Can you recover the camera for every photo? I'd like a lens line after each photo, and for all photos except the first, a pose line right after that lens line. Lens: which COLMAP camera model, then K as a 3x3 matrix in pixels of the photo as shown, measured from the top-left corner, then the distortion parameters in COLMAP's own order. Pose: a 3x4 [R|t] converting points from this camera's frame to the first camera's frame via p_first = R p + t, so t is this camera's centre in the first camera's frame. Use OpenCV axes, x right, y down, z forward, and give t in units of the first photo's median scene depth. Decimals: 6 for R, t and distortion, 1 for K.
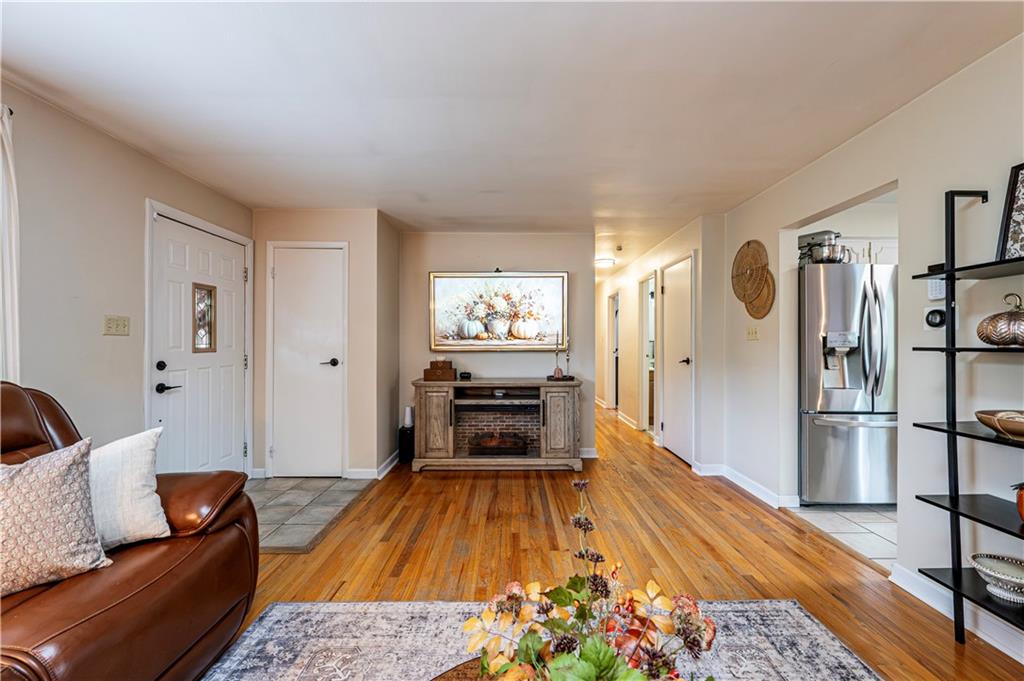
lens RADIAL K [[411.4, 0, 516.0], [0, 411.4, 341.5], [0, 0, 1]] dist [-0.000859, -0.000232]
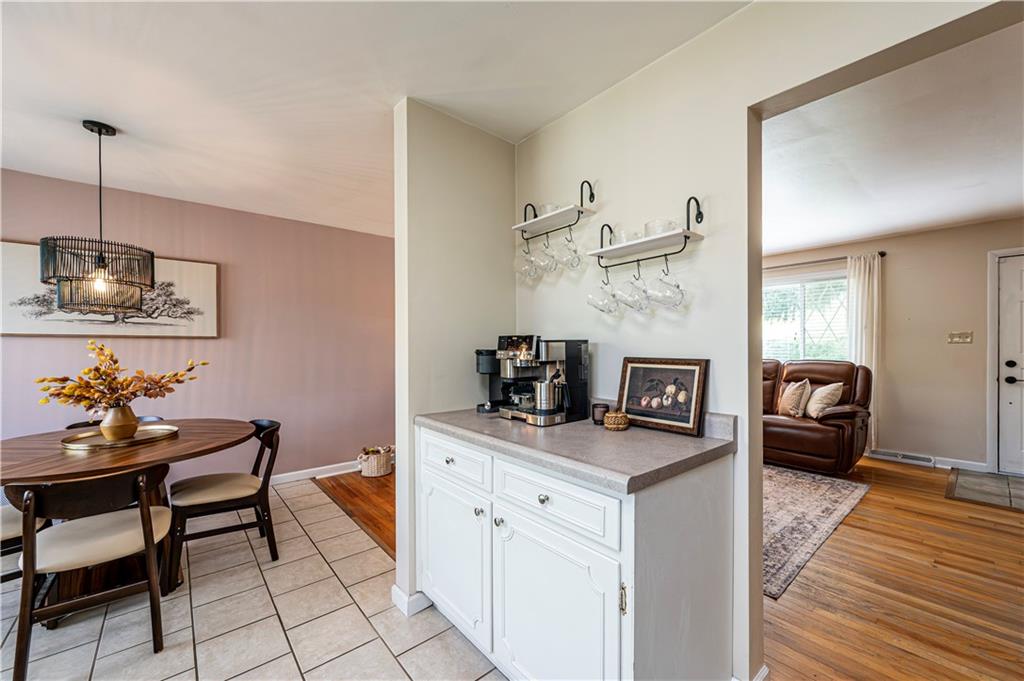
lens RADIAL K [[411.4, 0, 514.6], [0, 411.4, 345.5], [0, 0, 1]] dist [-0.000859, -0.000232]
pose [[-0.764421, 0.005166, -0.644697, 0.962541], [0.004136, 0.999987, 0.003108, -0.011410], [0.644704, -0.000291, -0.764432, 0.708155]]
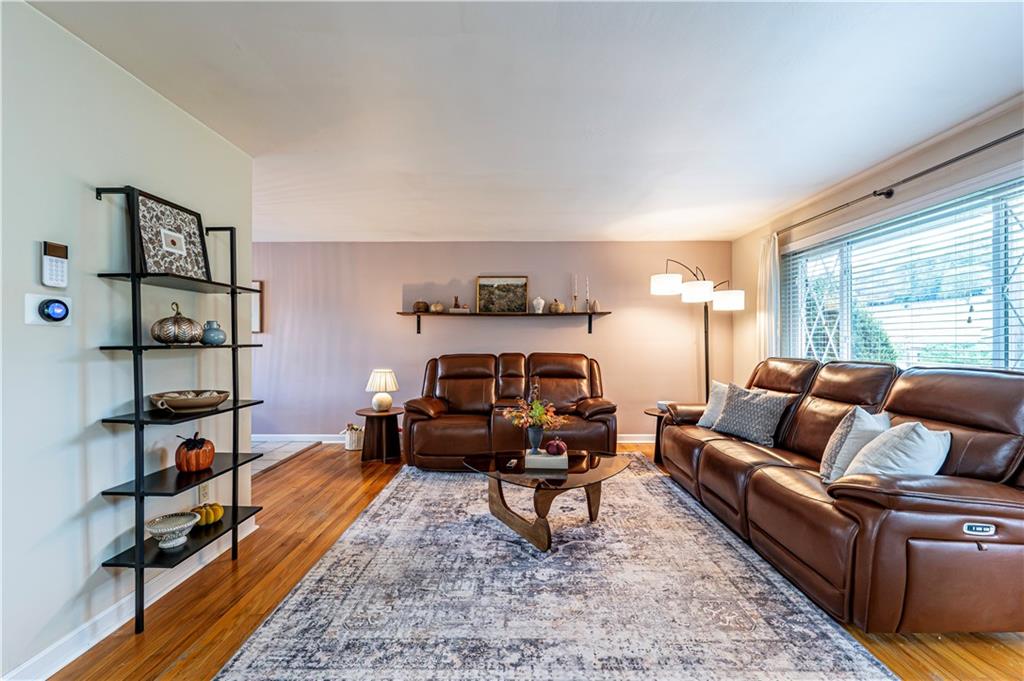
lens RADIAL K [[411.4, 0, 507.5], [0, 411.4, 340.3], [0, 0, 1]] dist [-0.000859, -0.000232]
pose [[-0.999877, 0.001634, 0.015616, 0.062563], [0.001582, 0.999993, -0.003355, 0.002622], [-0.015622, -0.003330, -0.999872, 0.897764]]
